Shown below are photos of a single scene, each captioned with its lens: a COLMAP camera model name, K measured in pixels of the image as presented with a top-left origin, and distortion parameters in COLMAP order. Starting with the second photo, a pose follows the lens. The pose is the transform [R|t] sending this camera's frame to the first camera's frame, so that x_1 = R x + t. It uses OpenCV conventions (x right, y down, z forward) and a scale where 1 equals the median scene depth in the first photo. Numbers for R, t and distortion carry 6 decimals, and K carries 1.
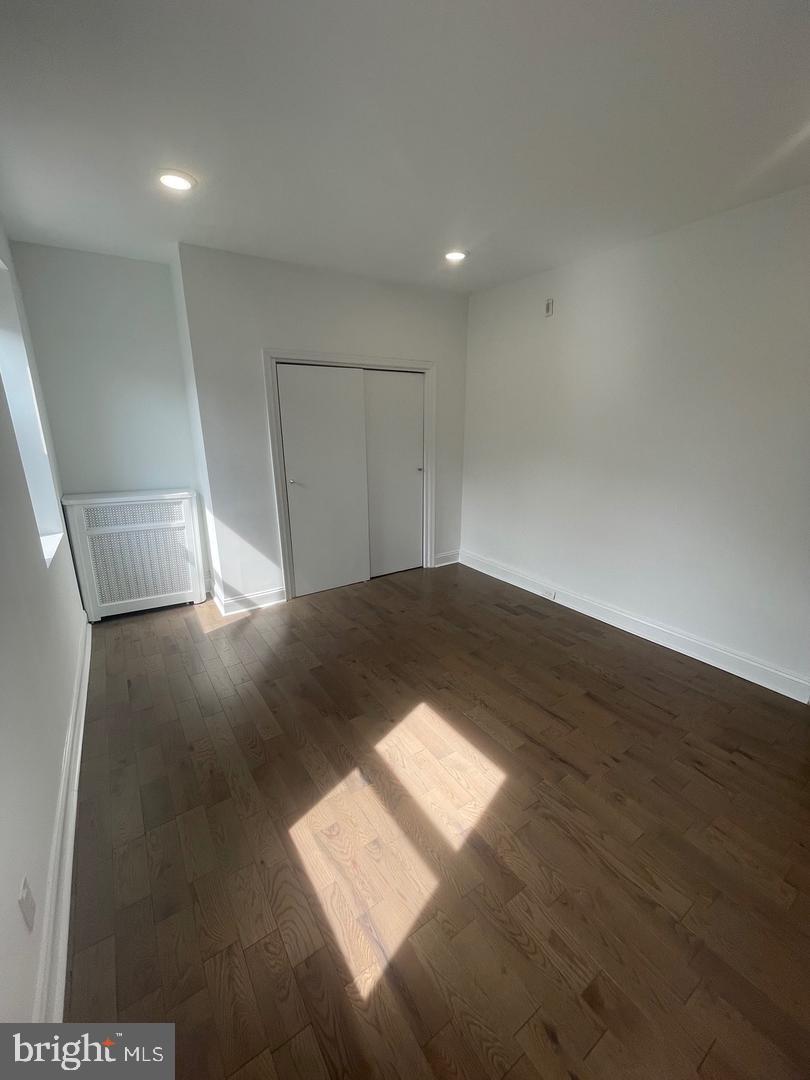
lens RADIAL K [[437.3, 0, 407.2], [0, 437.3, 540.3], [0, 0, 1]] dist [0.000454, 0.000256]
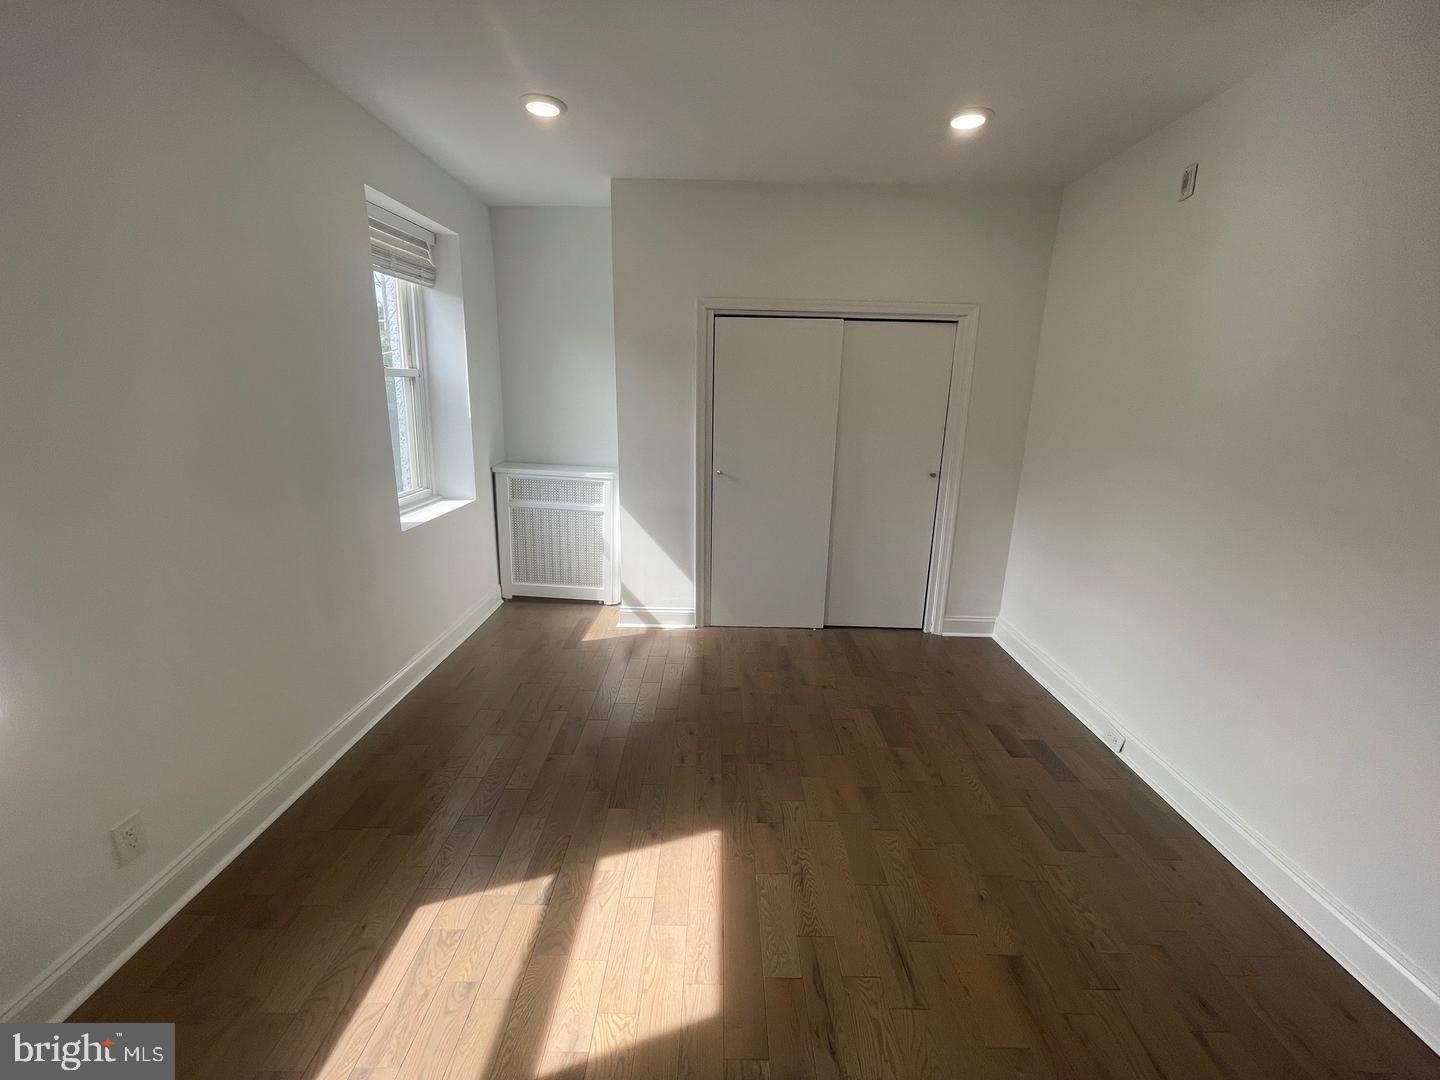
lens RADIAL K [[583.0, 0, 721.9], [0, 583.0, 536.6], [0, 0, 1]] dist [0.000454, 0.000256]
pose [[0.826358, 0.158853, -0.540277, 0.305751], [-0.176681, 0.984083, 0.019106, -0.047736], [0.534712, 0.079668, 0.841270, 0.178751]]
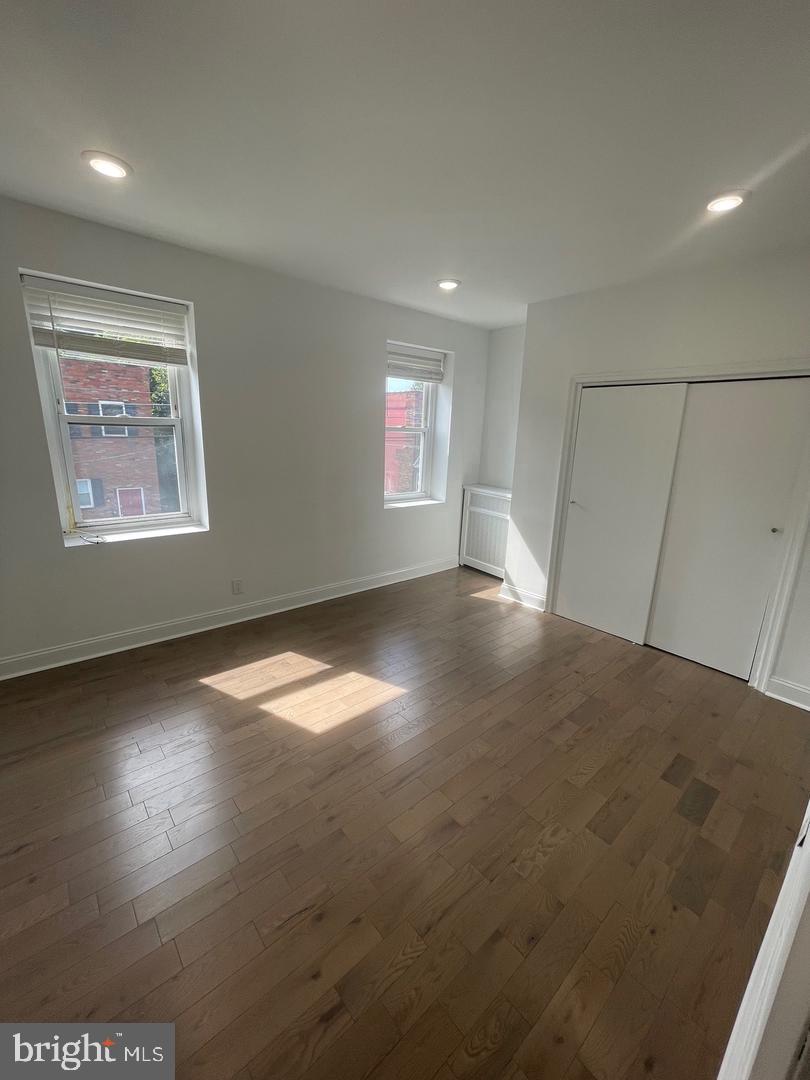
lens RADIAL K [[436.2, 0, 407.0], [0, 436.2, 541.2], [0, 0, 1]] dist [0.000276, -0.000139]
pose [[0.124532, 0.248820, -0.960510, 0.705852], [-0.302025, 0.931615, 0.202177, -0.143425], [0.945131, 0.264920, 0.191166, 0.485920]]
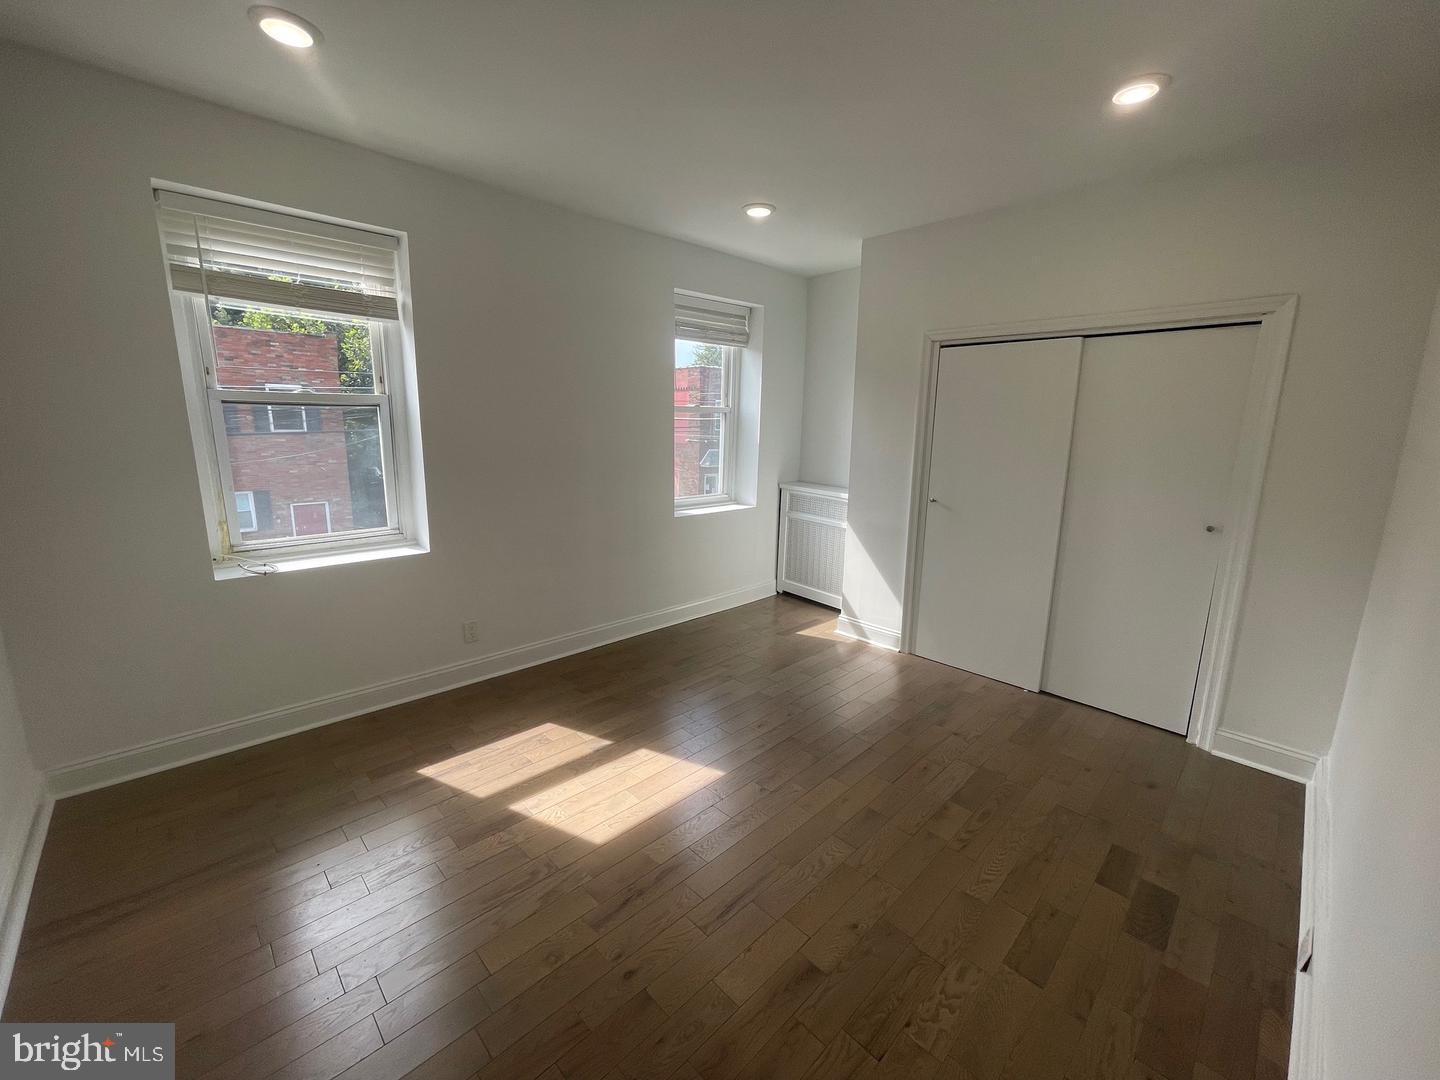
lens RADIAL K [[583.0, 0, 721.9], [0, 583.0, 536.6], [0, 0, 1]] dist [0.000454, 0.000256]
pose [[0.179987, 0.195799, -0.963985, 0.667097], [-0.284027, 0.948593, 0.139642, -0.116447], [0.941771, 0.248664, 0.226347, 0.466265]]
